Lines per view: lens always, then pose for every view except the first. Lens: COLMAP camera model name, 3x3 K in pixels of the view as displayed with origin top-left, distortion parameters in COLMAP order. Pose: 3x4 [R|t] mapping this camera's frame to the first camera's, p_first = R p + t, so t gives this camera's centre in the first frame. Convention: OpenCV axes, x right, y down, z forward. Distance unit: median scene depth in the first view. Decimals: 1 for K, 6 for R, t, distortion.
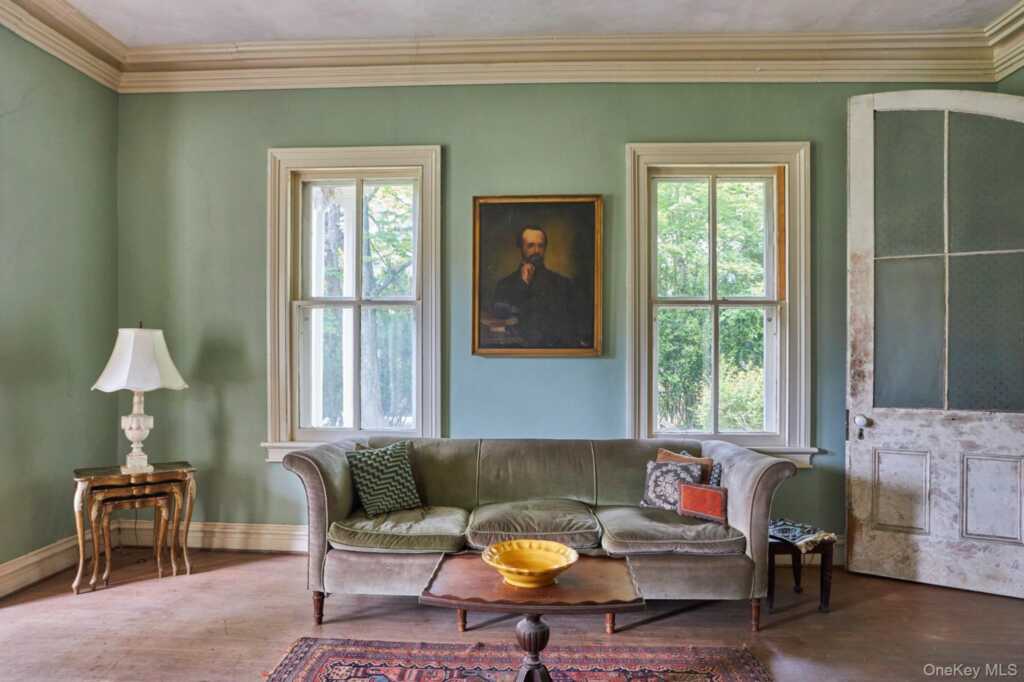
lens RADIAL K [[607.1, 0, 513.5], [0, 607.1, 349.8], [0, 0, 1]] dist [-0.039108, 0.020592]
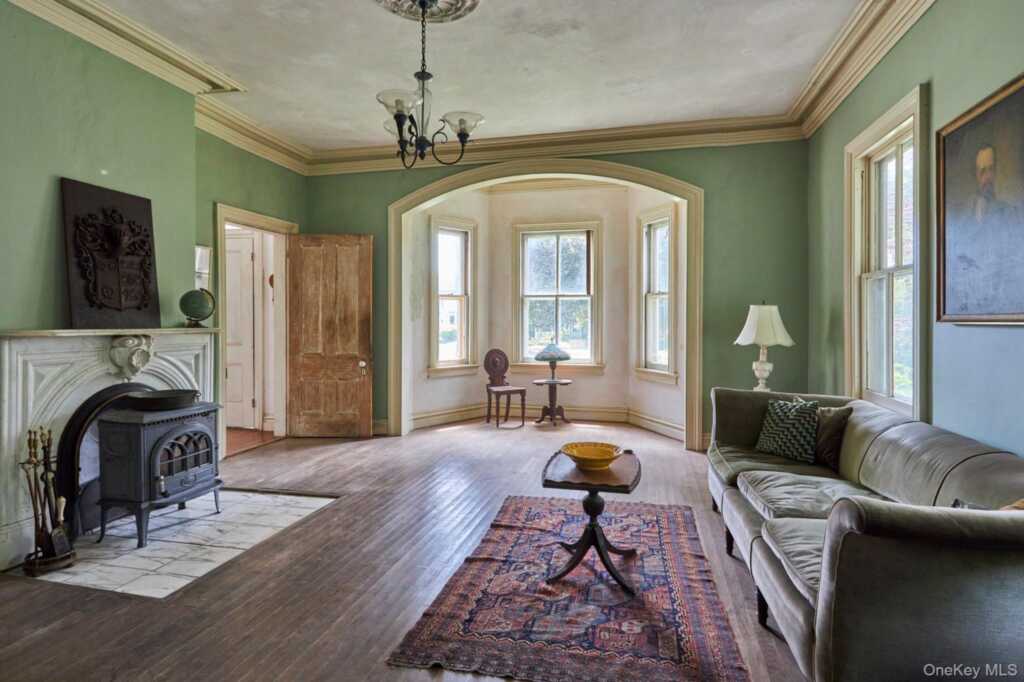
lens RADIAL K [[537.3, 0, 518.4], [0, 537.3, 317.6], [0, 0, 1]] dist [-0.000070, -0.000022]
pose [[-0.164730, -0.008734, -0.986300, 0.831975], [0.002967, 0.999952, -0.009350, 0.008012], [0.986334, -0.004466, -0.164696, 0.617704]]
